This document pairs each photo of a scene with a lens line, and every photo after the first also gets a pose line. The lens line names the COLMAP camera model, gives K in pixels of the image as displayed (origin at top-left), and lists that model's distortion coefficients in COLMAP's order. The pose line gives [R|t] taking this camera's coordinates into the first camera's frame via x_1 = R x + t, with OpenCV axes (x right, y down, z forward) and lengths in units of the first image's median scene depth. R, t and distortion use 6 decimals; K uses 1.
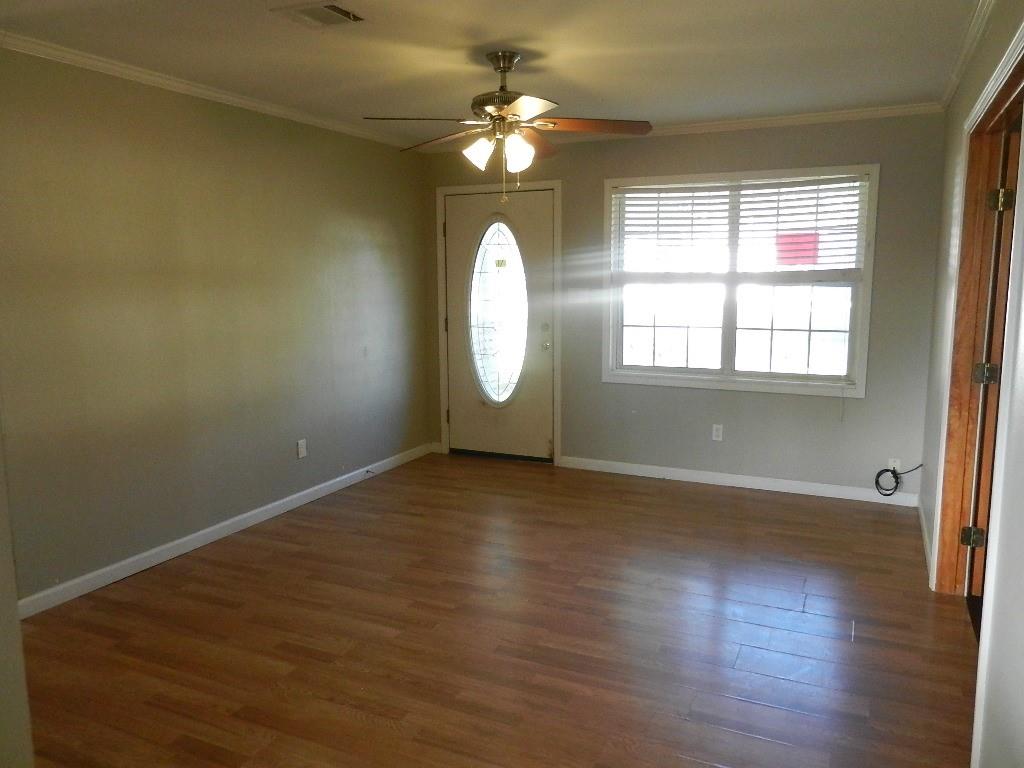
lens RADIAL K [[759.9, 0, 515.4], [0, 759.9, 389.0], [0, 0, 1]] dist [0.008661, 0.000373]
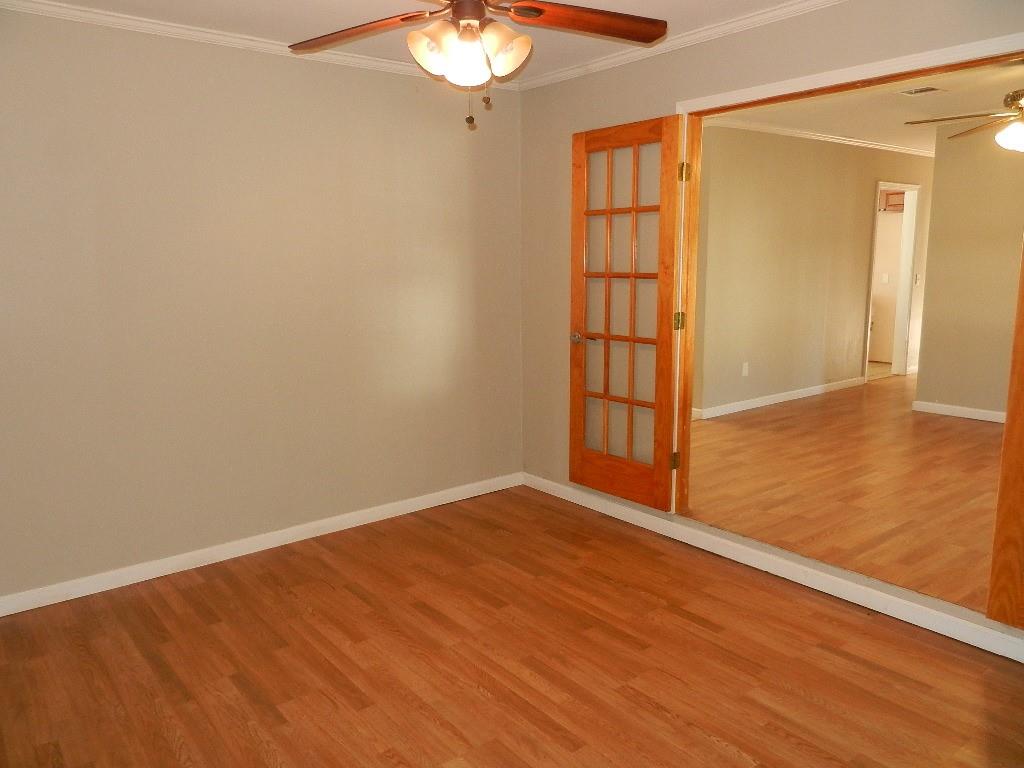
lens RADIAL K [[759.9, 0, 515.4], [0, 759.9, 389.0], [0, 0, 1]] dist [0.008661, 0.000373]
pose [[-0.436701, 0.162553, -0.884799, 1.527235], [-0.126489, 0.962674, 0.239290, -0.097687], [0.890670, 0.216416, -0.399839, 0.823611]]
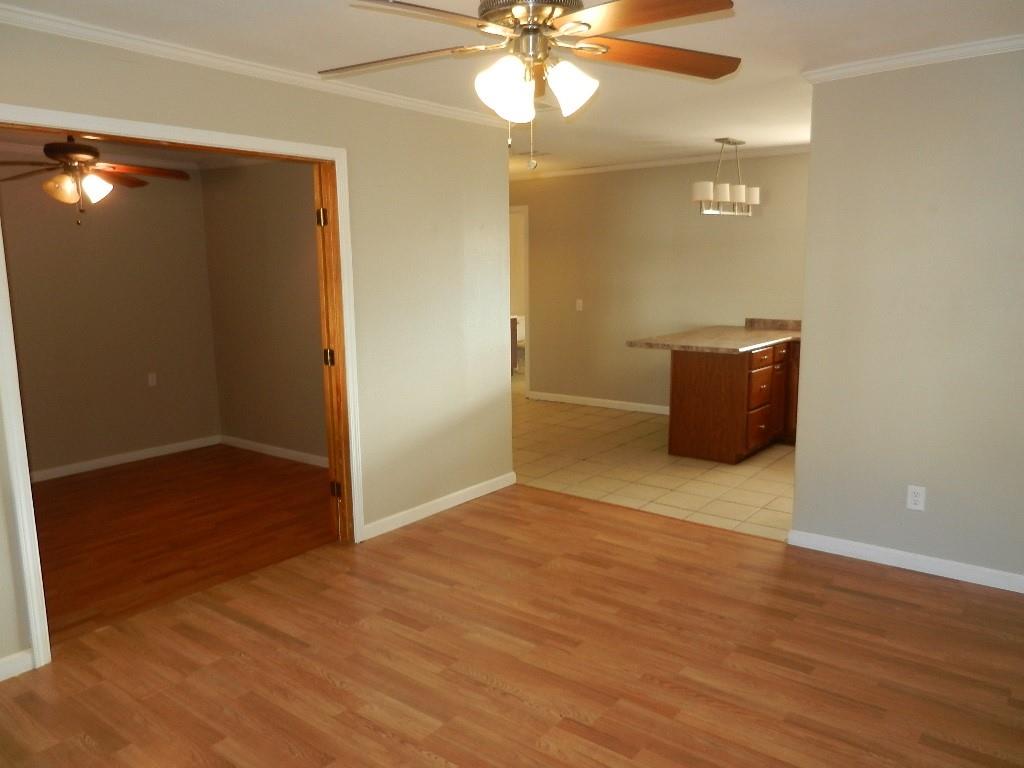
lens RADIAL K [[759.9, 0, 515.4], [0, 759.9, 389.0], [0, 0, 1]] dist [0.008661, 0.000373]
pose [[-0.974756, -0.013151, 0.222883, -0.144600], [0.057227, 0.950201, 0.306338, -0.262461], [-0.215812, 0.311360, -0.925462, 1.626976]]
